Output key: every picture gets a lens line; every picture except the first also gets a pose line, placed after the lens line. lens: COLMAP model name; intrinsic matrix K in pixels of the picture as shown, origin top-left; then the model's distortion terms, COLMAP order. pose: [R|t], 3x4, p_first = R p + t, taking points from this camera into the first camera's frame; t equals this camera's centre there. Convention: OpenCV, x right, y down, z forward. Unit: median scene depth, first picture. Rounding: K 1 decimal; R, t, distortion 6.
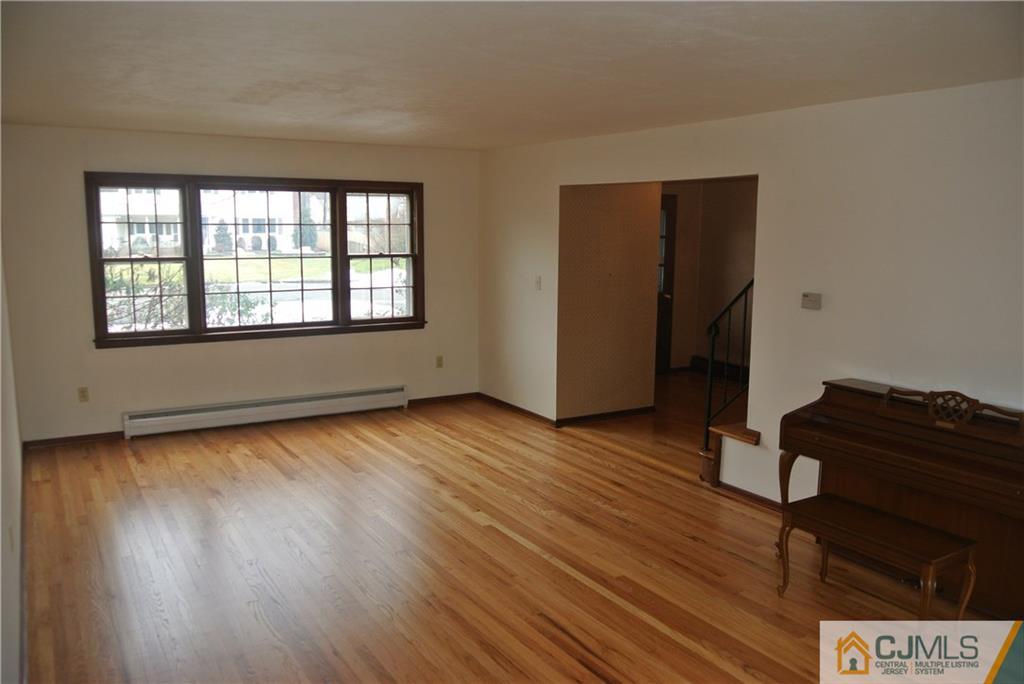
lens RADIAL K [[797.6, 0, 512.6], [0, 797.6, 348.8], [0, 0, 1]] dist [-0.083131, 0.038490]
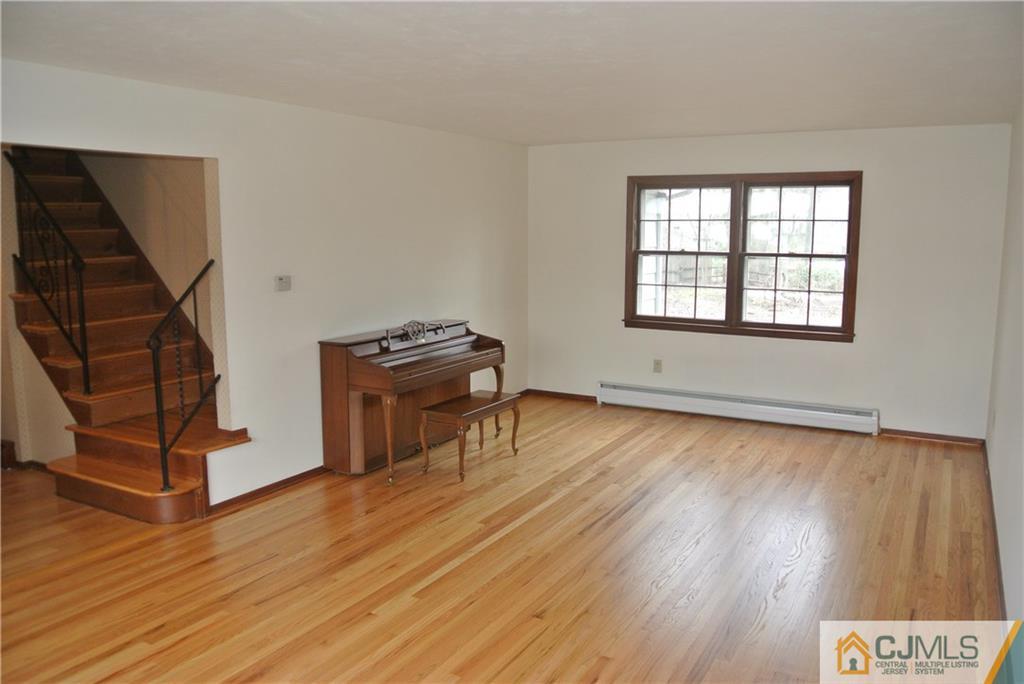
lens RADIAL K [[797.6, 0, 512.6], [0, 797.6, 348.8], [0, 0, 1]] dist [-0.083131, 0.038490]
pose [[-0.485778, -0.137952, 0.863128, -0.717201], [0.126918, 0.965870, 0.225804, -0.176844], [-0.864819, 0.219237, -0.451689, 1.219742]]
